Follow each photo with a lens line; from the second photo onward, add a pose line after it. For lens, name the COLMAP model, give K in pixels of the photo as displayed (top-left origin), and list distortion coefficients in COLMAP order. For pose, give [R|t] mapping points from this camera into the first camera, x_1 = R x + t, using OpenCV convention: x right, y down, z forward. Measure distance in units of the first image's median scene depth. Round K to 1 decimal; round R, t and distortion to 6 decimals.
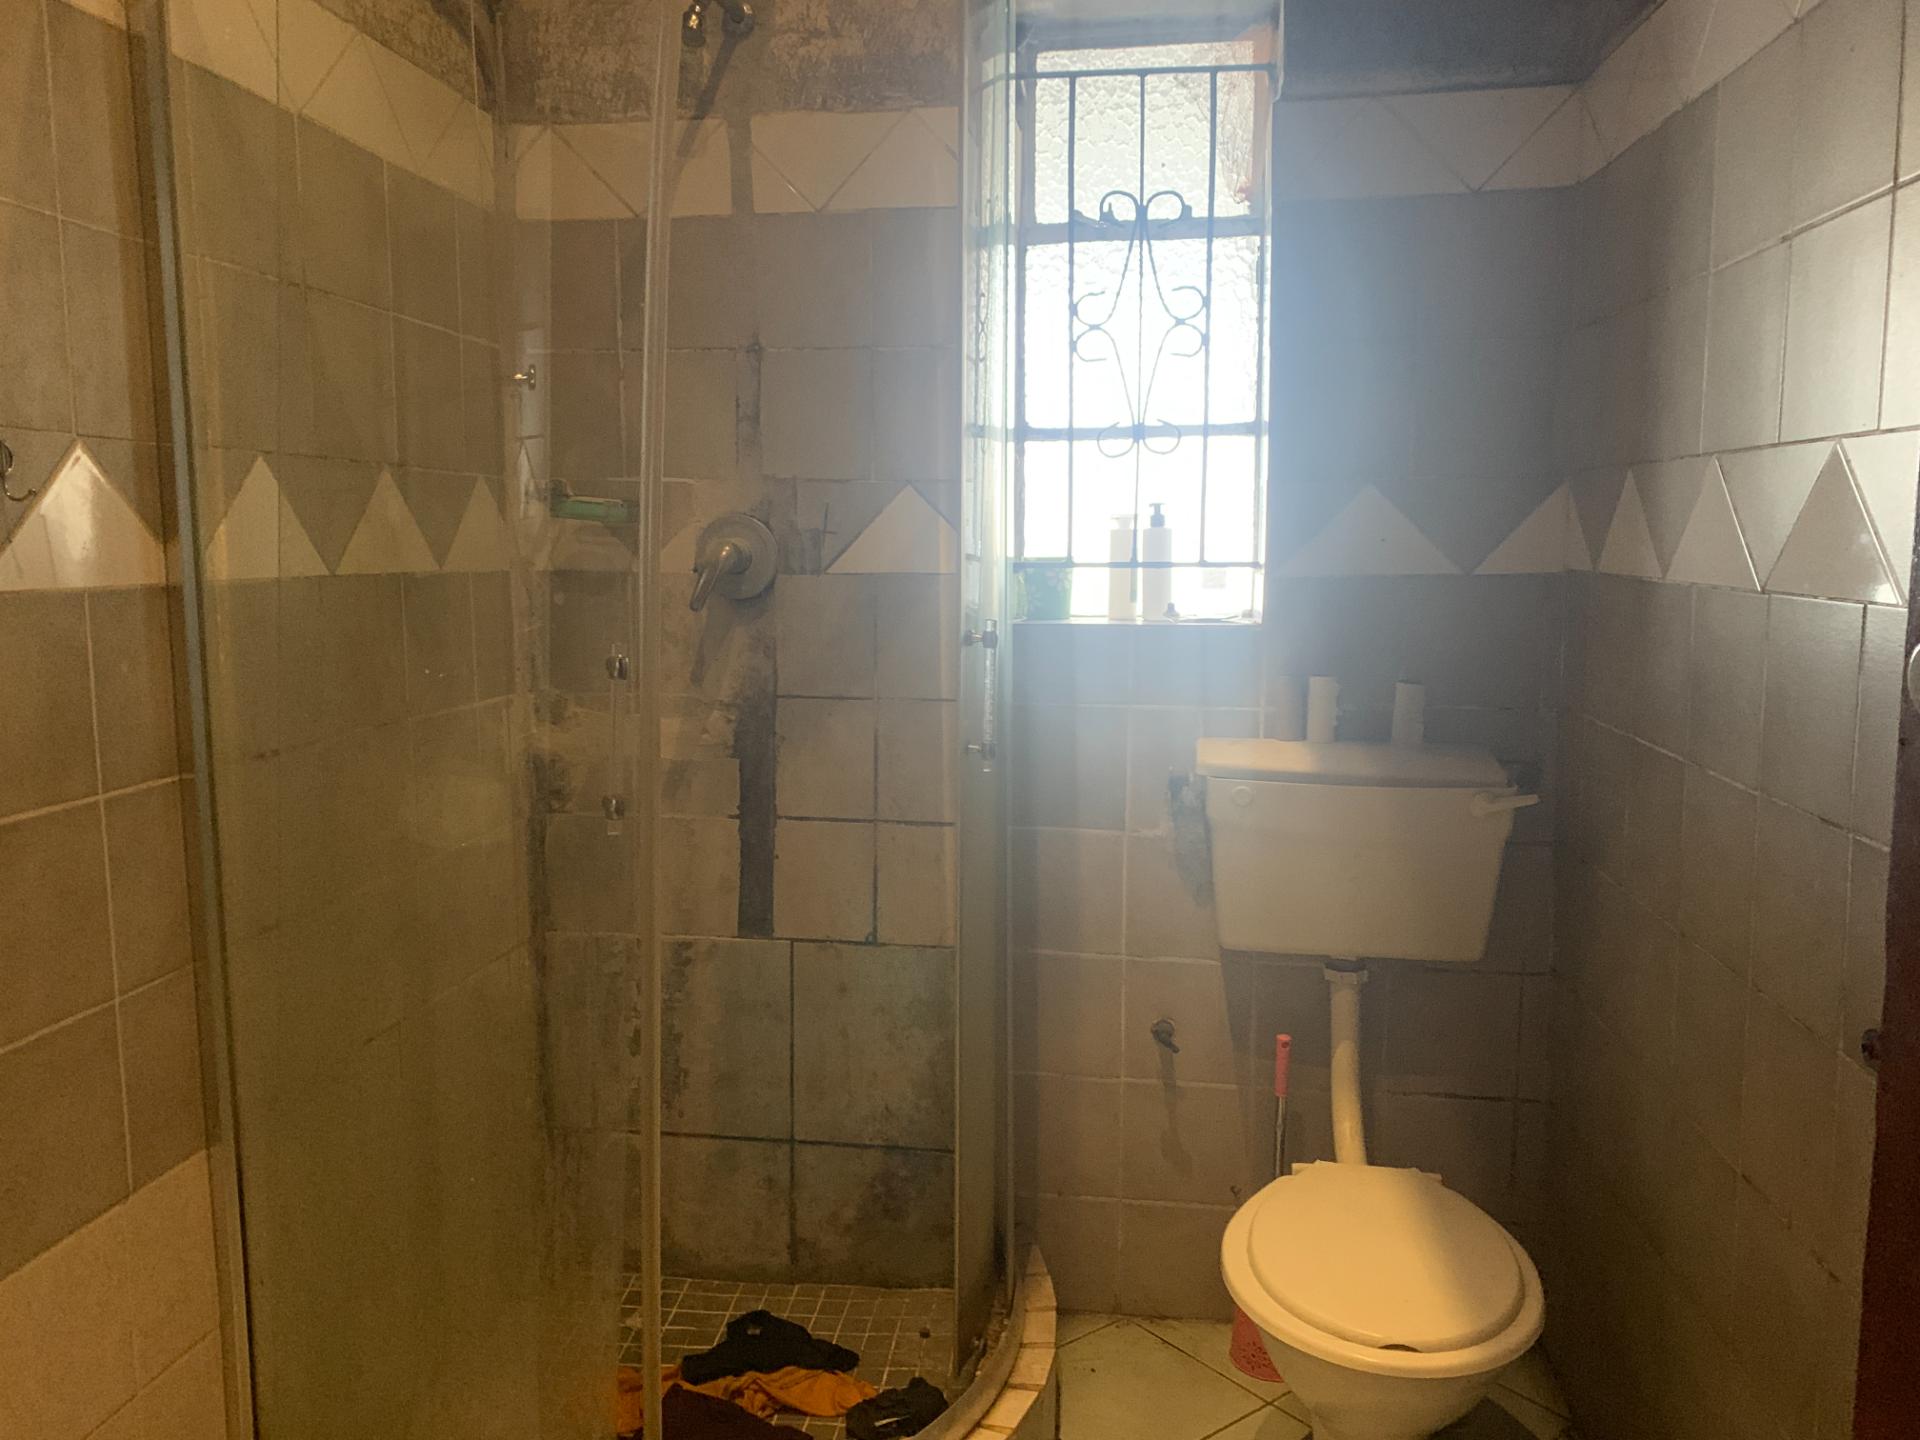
lens RADIAL K [[1461.5, 0, 948.8], [0, 1461.5, 718.4], [0, 0, 1]] dist [0.068342, -0.085666]
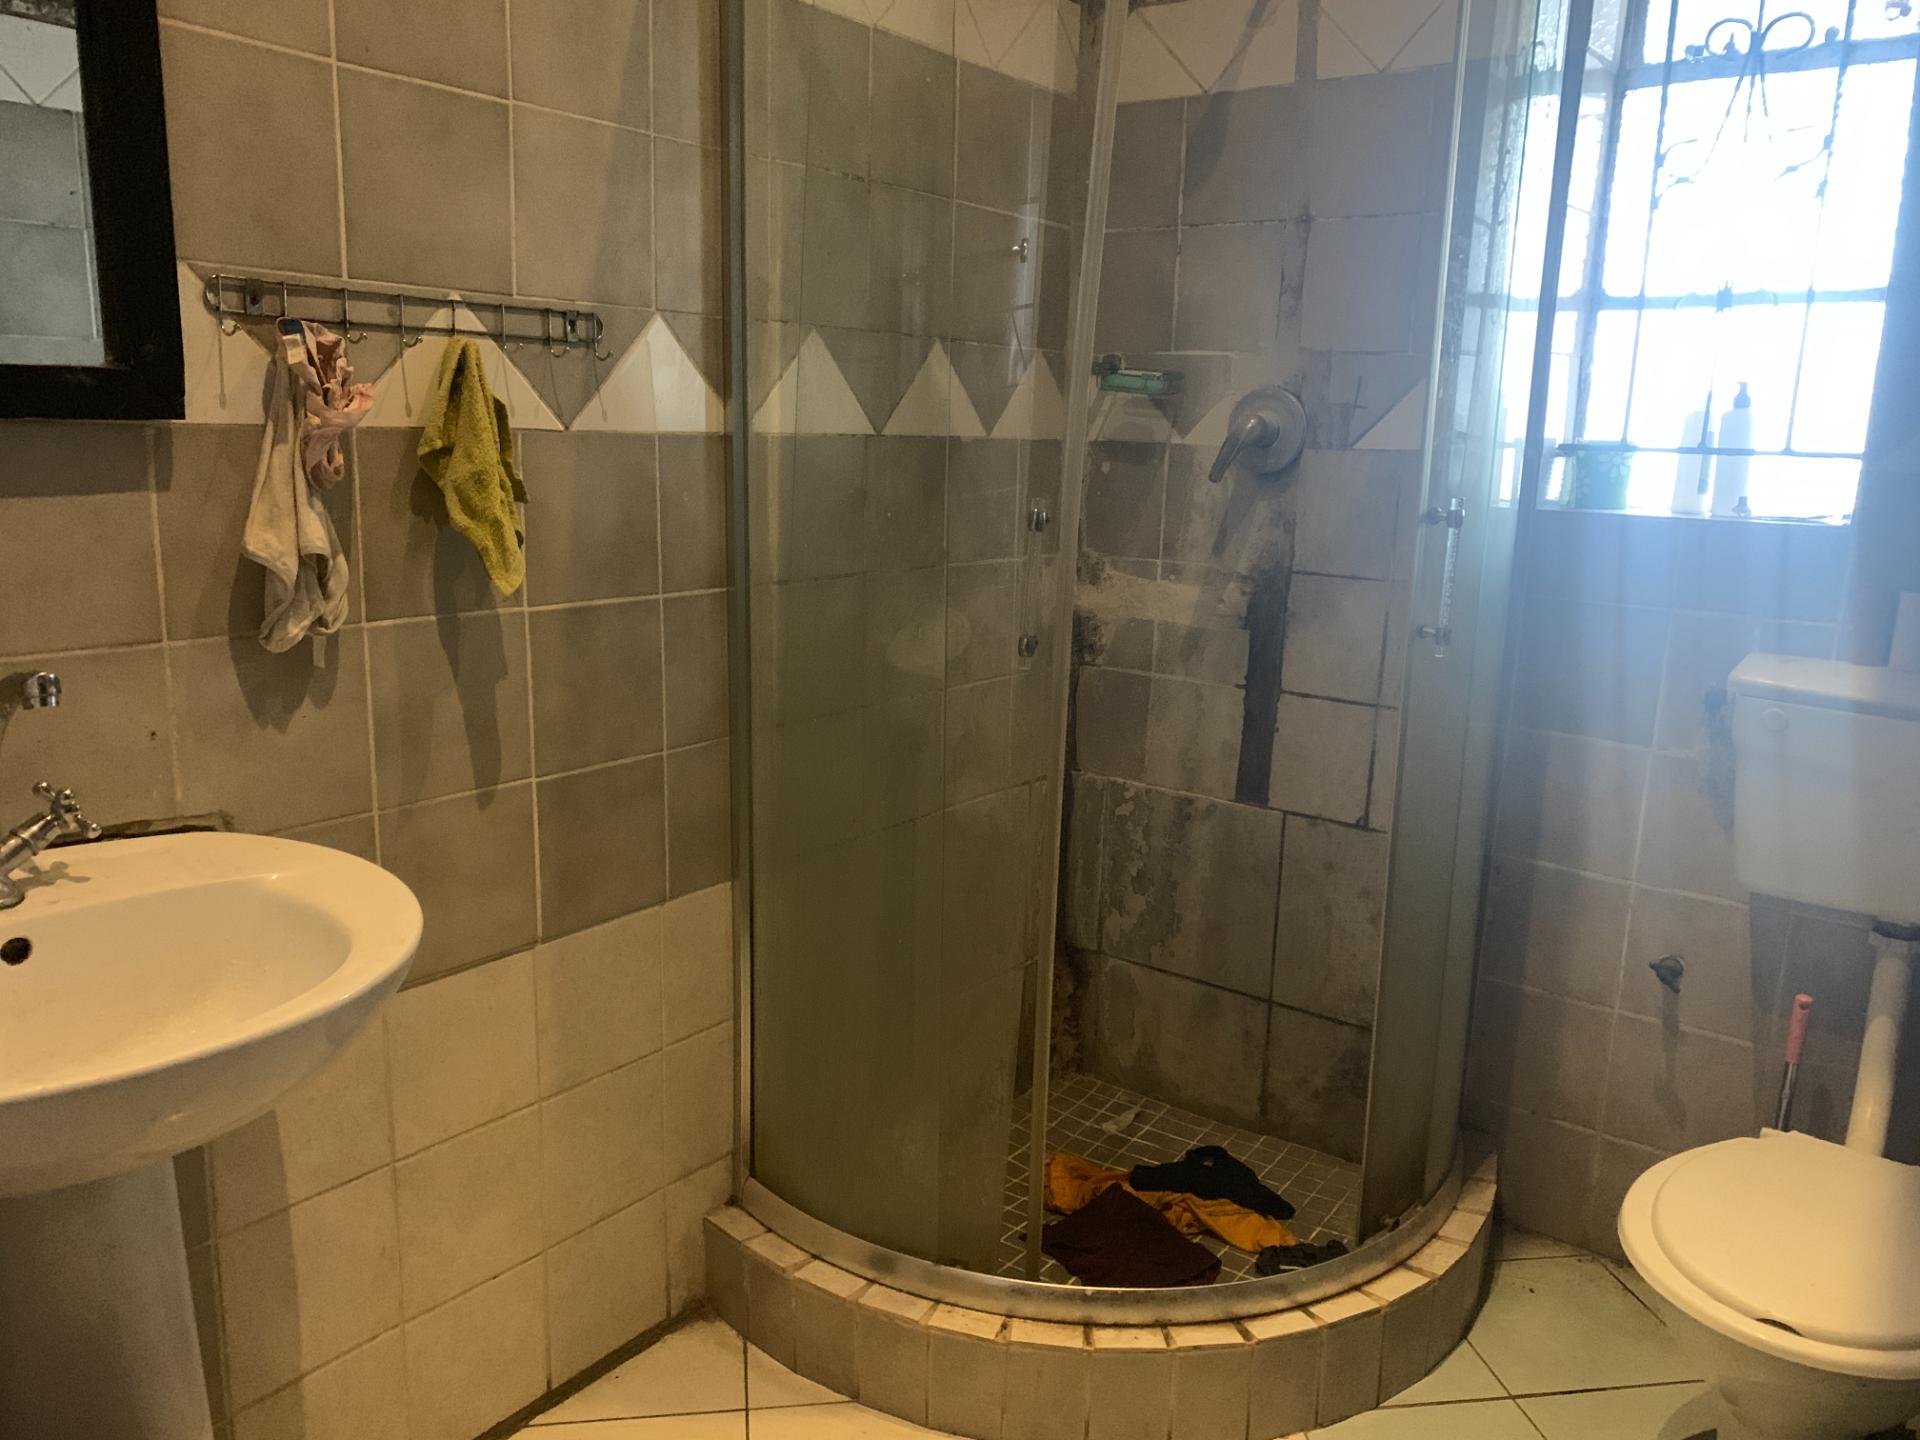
lens RADIAL K [[1461.5, 0, 954.6], [0, 1461.5, 733.7], [0, 0, 1]] dist [0.068342, -0.085666]
pose [[0.880192, 0.124838, -0.457906, 0.163081], [-0.085953, 0.990762, 0.104891, 0.009814], [0.466770, -0.052966, 0.882791, -0.014982]]
